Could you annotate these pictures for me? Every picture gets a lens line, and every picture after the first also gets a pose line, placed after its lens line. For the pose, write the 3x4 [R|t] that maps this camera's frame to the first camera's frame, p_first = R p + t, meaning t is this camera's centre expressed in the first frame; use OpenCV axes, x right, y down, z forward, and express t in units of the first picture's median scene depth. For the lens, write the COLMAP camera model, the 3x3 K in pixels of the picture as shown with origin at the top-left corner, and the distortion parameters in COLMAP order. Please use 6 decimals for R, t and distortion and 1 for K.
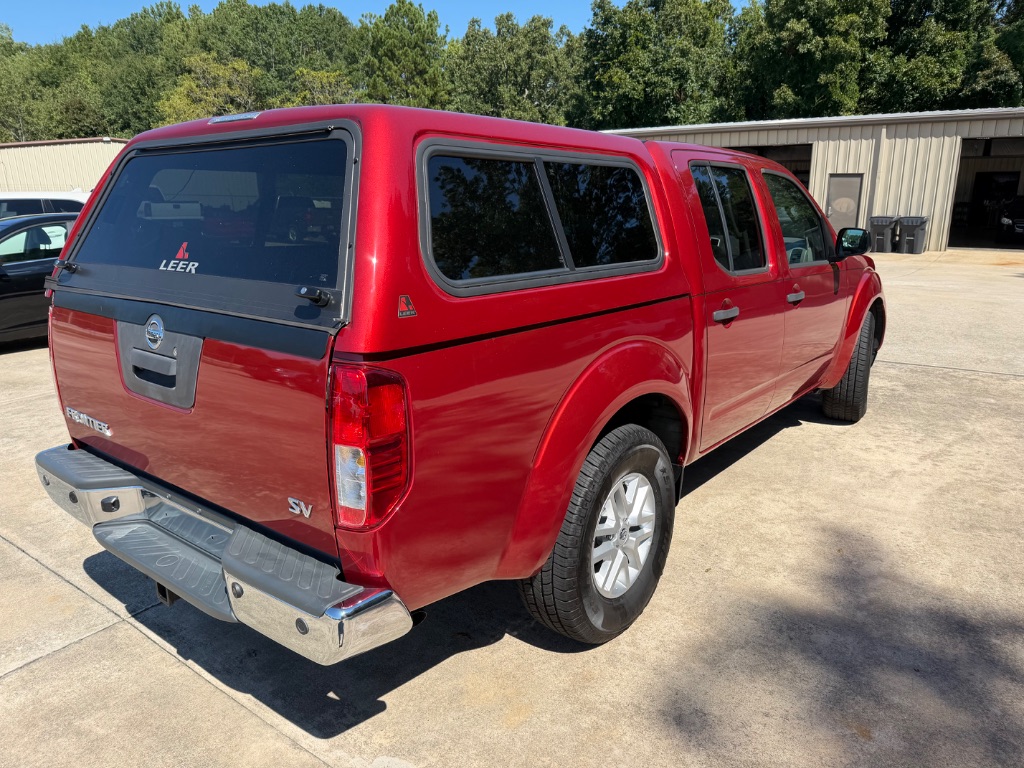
lens RADIAL K [[725.3, 0, 511.1], [0, 725.3, 396.9], [0, 0, 1]] dist [-0.004290, -0.008386]
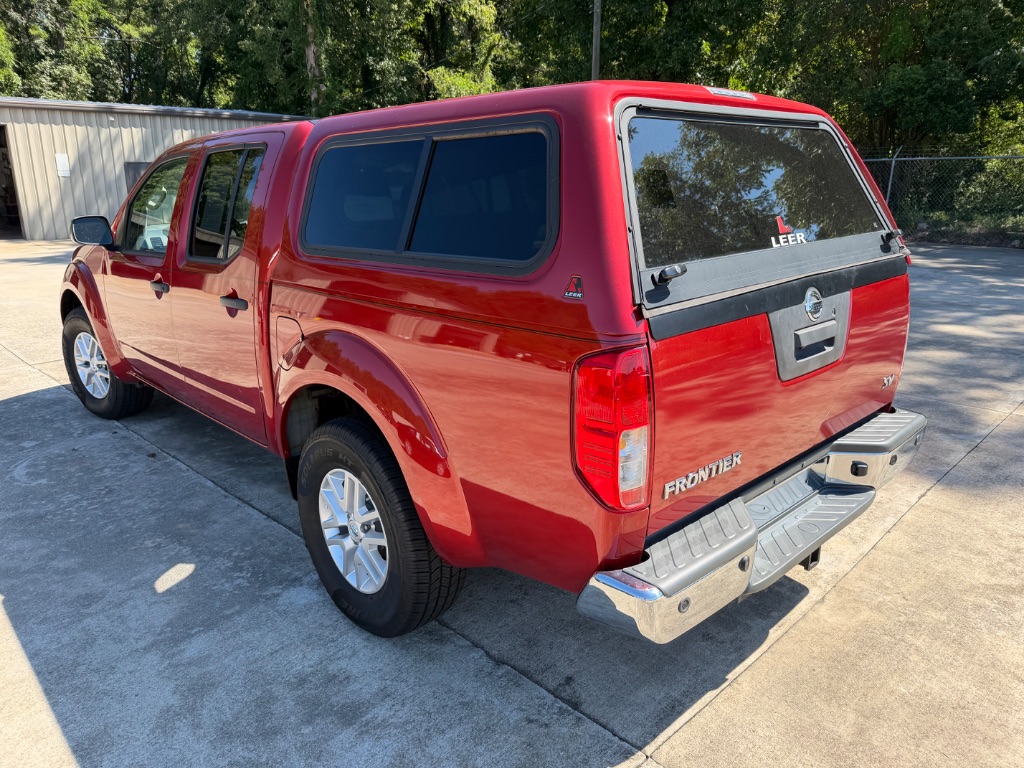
lens RADIAL K [[724.8, 0, 512.0], [0, 724.8, 384.0], [0, 0, 1]] dist [-0.008634, 0.008028]
pose [[0.143554, -0.266846, 0.952988, -1.437280], [0.275487, 0.935674, 0.220501, -0.300419], [-0.950526, 0.230882, 0.207832, 1.119670]]
